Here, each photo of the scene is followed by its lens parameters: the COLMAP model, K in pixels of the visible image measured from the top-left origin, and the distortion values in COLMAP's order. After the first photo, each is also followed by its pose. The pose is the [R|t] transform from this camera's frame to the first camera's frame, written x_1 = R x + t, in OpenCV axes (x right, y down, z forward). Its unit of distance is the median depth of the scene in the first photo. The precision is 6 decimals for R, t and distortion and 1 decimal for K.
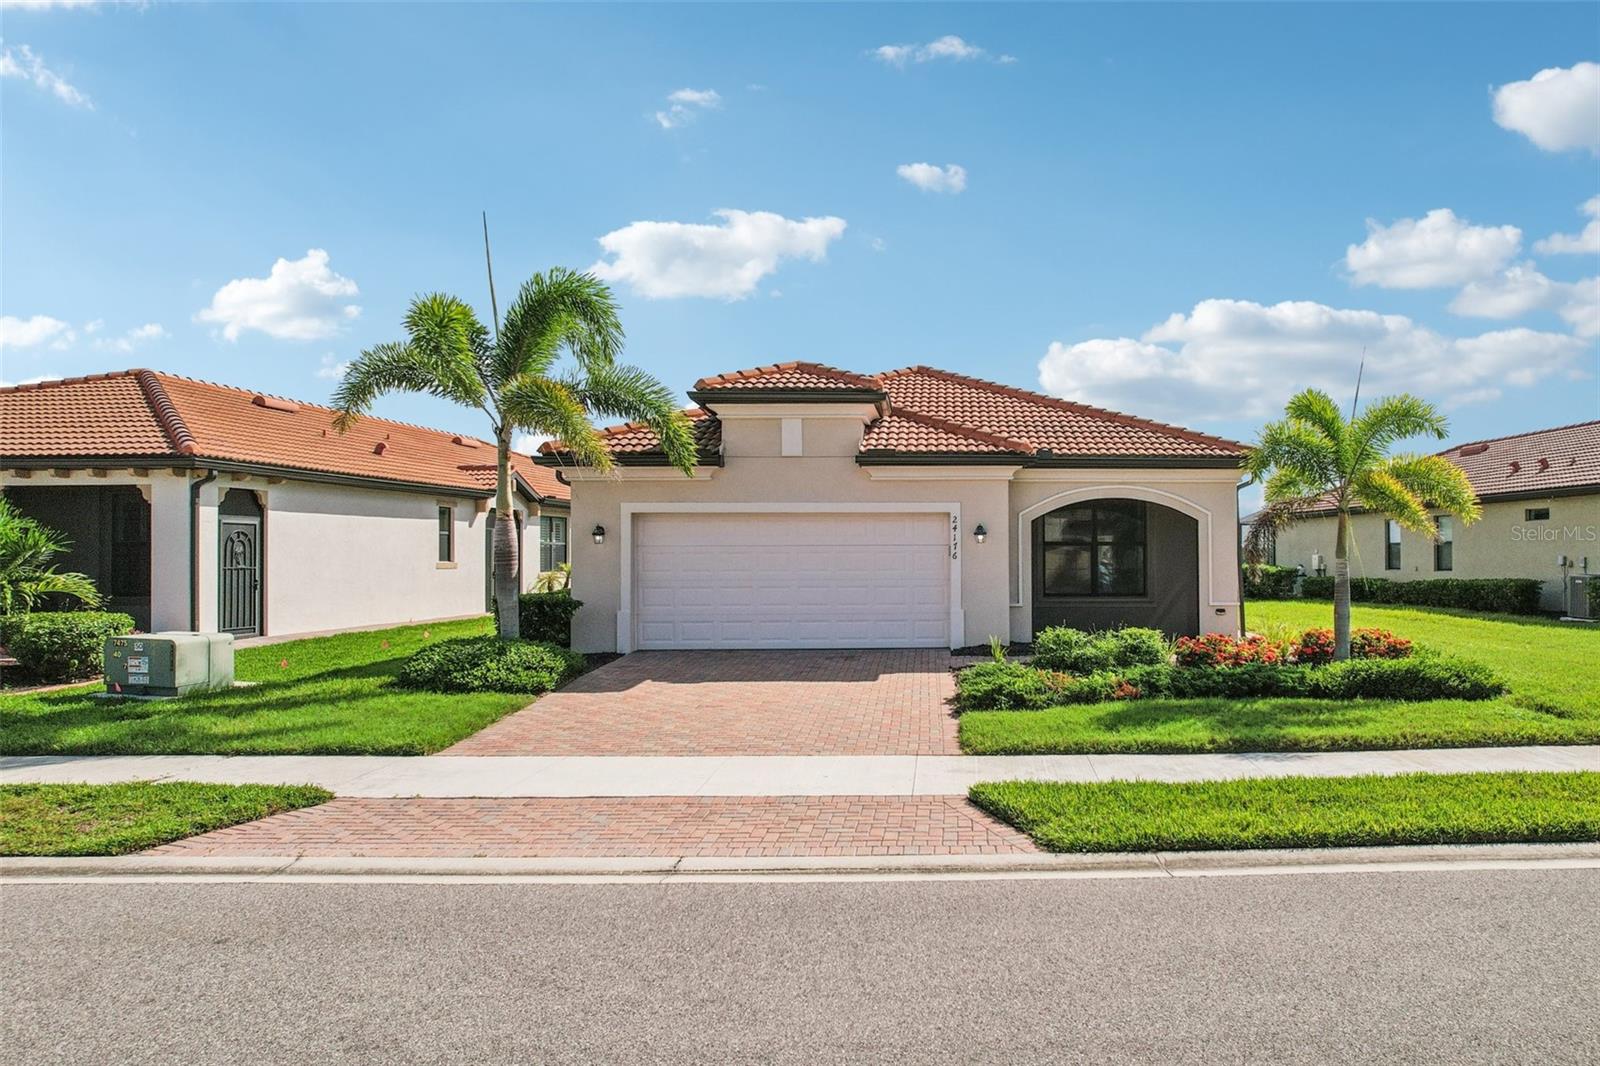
lens RADIAL K [[1067.1, 0, 800.0], [0, 1067.1, 533.0], [0, 0, 1]] dist [-0.018541, 0.000601]
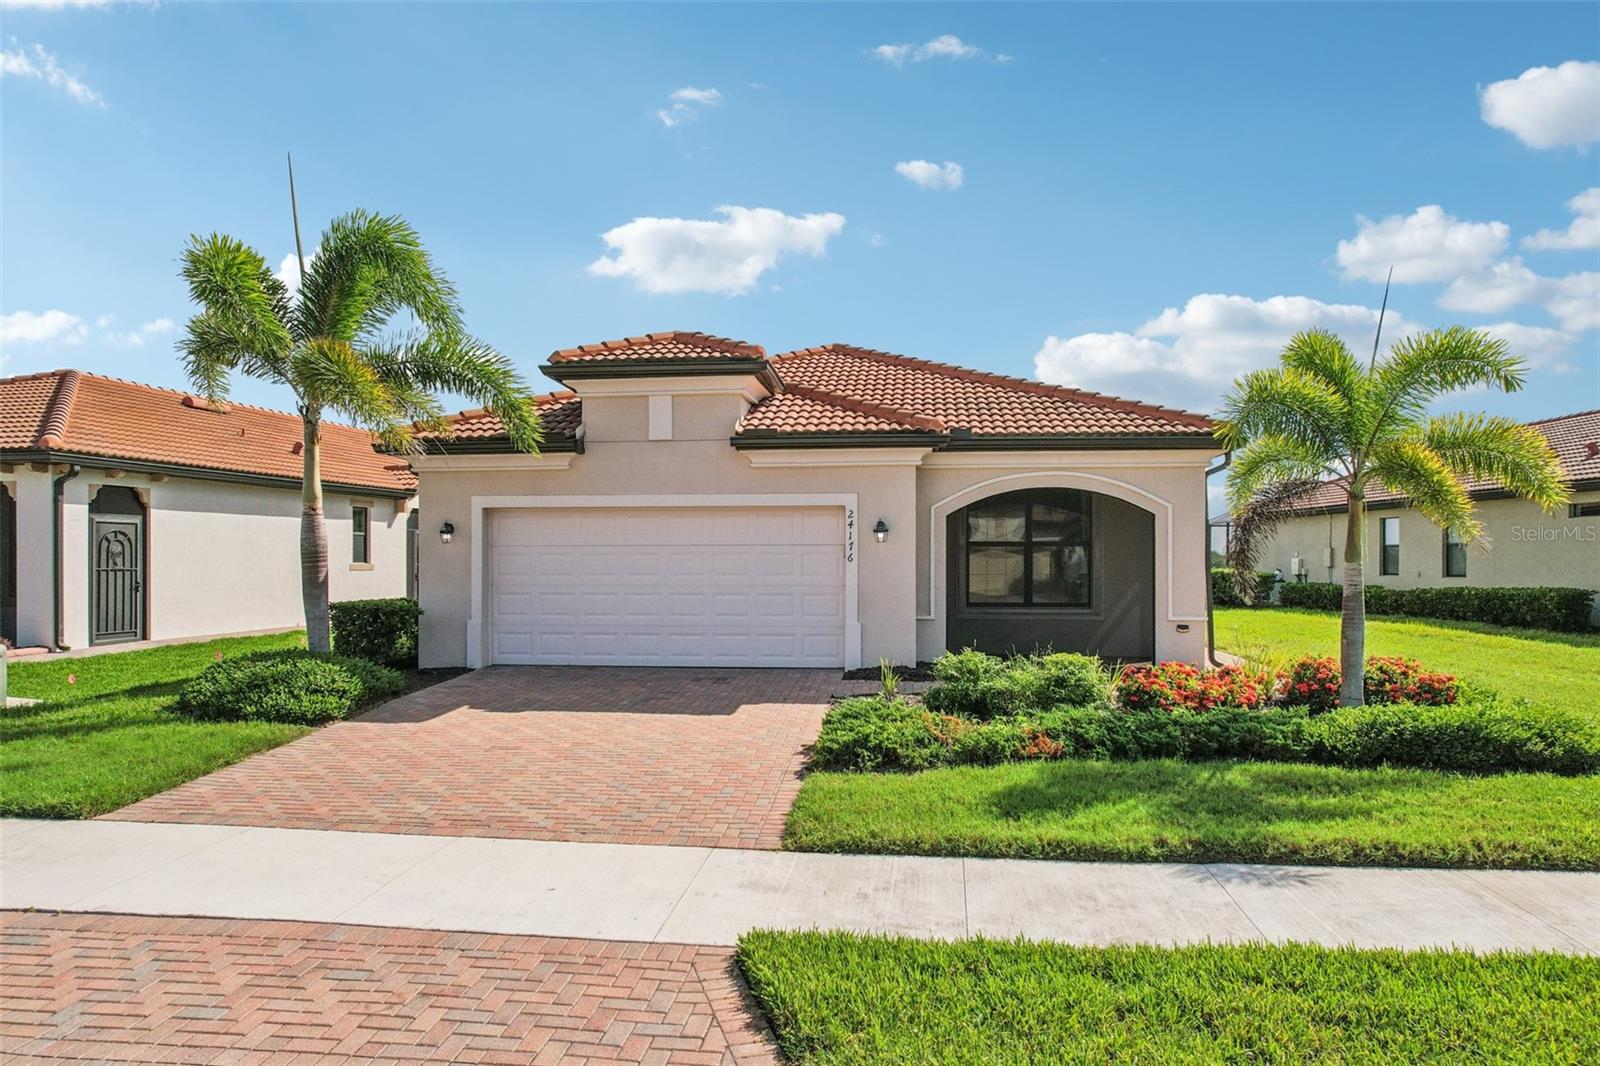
lens RADIAL K [[861.5, 0, 764.5], [0, 861.5, 555.2], [0, 0, 1]] dist [-0.036365, 0.027449]
pose [[0.996078, 0.002369, -0.088447, 0.139876], [-0.000841, 0.999850, 0.017303, 0.007890], [0.088475, -0.017160, 0.995931, 0.335337]]
